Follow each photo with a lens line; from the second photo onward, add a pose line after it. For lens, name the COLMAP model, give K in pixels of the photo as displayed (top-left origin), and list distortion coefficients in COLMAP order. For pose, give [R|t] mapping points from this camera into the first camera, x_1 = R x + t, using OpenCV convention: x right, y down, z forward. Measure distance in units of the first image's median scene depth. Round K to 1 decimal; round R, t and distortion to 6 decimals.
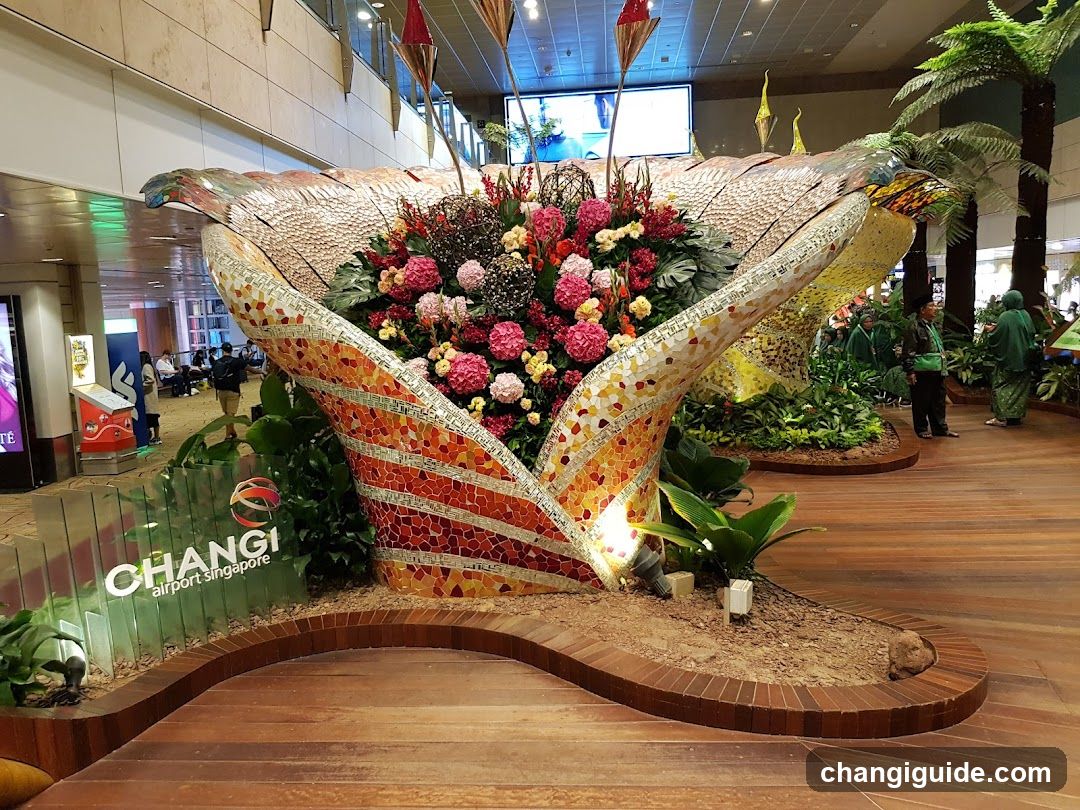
lens RADIAL K [[811.4, 0, 536.5], [0, 811.4, 410.7], [0, 0, 1]] dist [-0.006268, -0.002369]
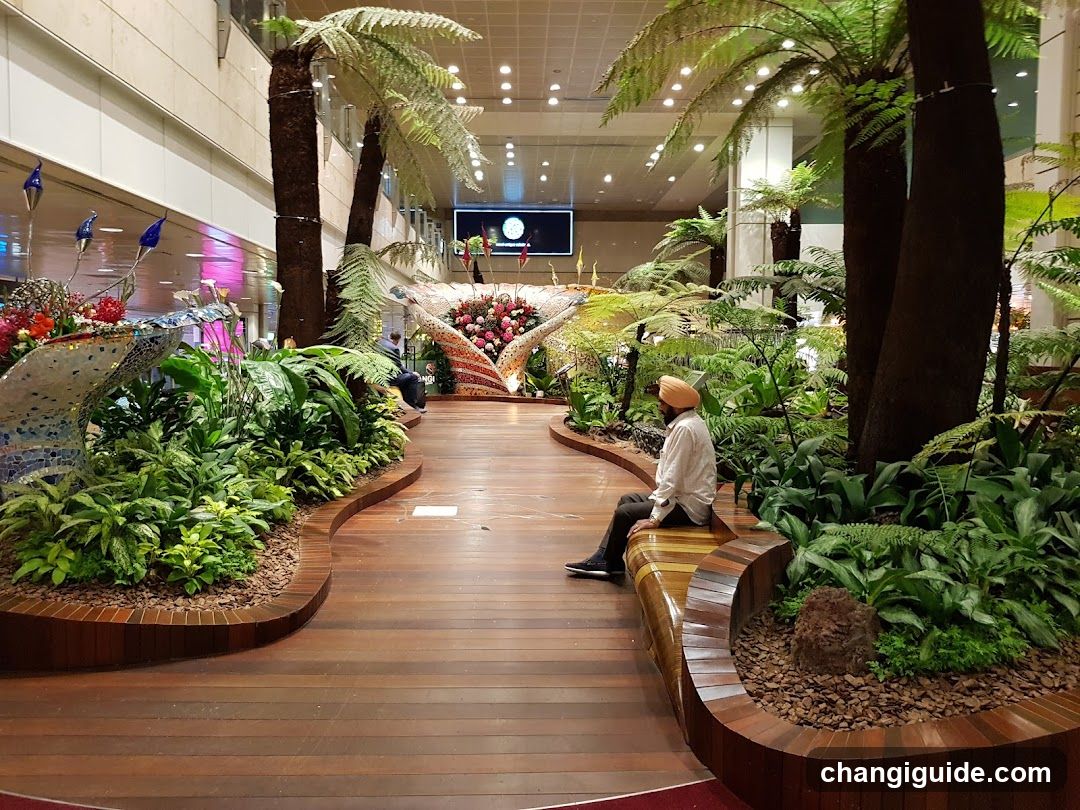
lens RADIAL K [[811.4, 0, 543.6], [0, 811.4, 403.5], [0, 0, 1]] dist [-0.006268, -0.002369]
pose [[0.993239, 0.040348, 0.108847, -0.199876], [-0.032775, 0.996974, -0.070489, 0.545281], [-0.111361, 0.066445, 0.991556, -3.146975]]
